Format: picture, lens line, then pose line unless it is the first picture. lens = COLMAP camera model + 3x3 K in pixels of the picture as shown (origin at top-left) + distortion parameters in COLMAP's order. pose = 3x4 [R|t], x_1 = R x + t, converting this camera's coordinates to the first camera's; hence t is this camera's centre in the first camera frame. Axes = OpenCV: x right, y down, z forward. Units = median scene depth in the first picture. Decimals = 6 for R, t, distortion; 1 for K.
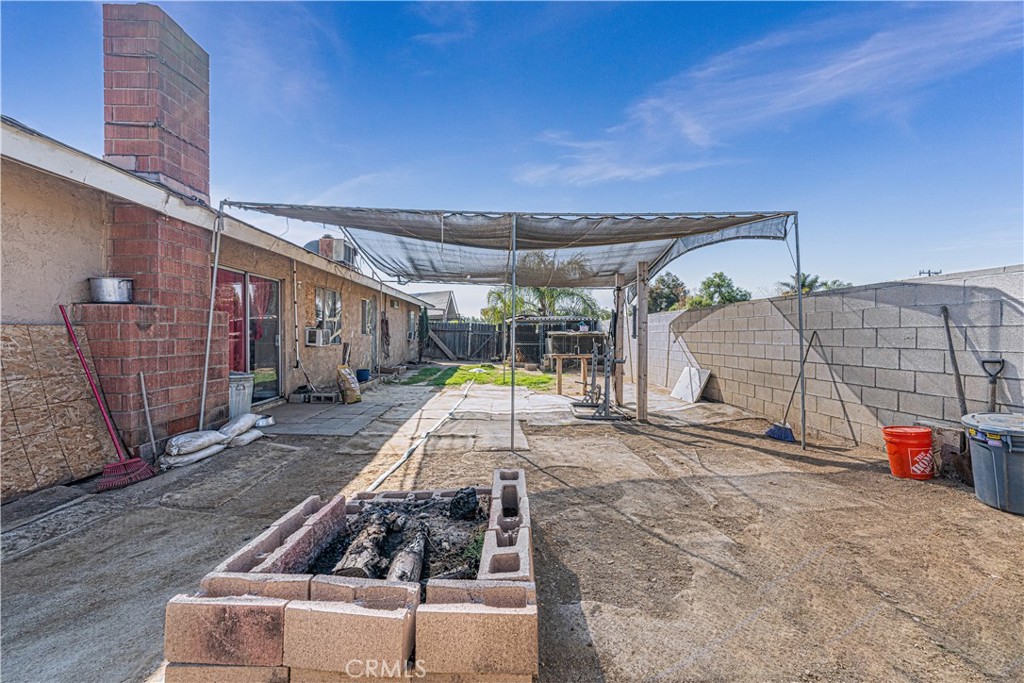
lens RADIAL K [[412.7, 0, 510.8], [0, 412.7, 339.5], [0, 0, 1]] dist [-0.002504, -0.000746]
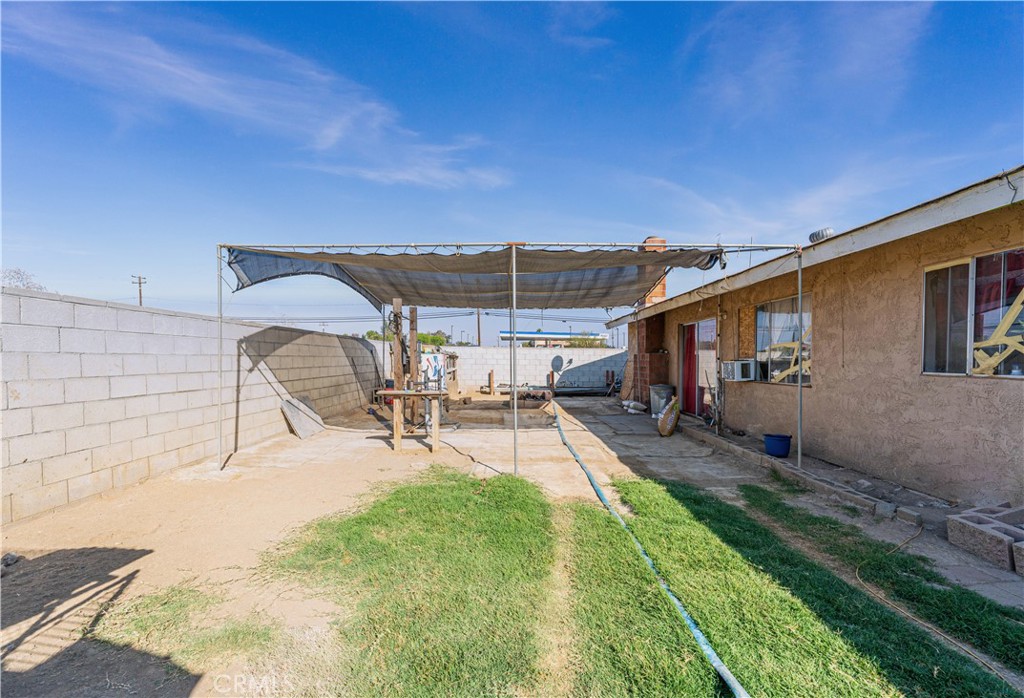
lens RADIAL K [[422.6, 0, 508.5], [0, 422.6, 353.9], [0, 0, 1]] dist [0.000280, 0.000008]
pose [[-0.999211, -0.019382, 0.034660, -0.015289], [-0.019394, 0.999812, -0.000030, -0.016831], [-0.034653, -0.000702, -0.999399, 0.966061]]
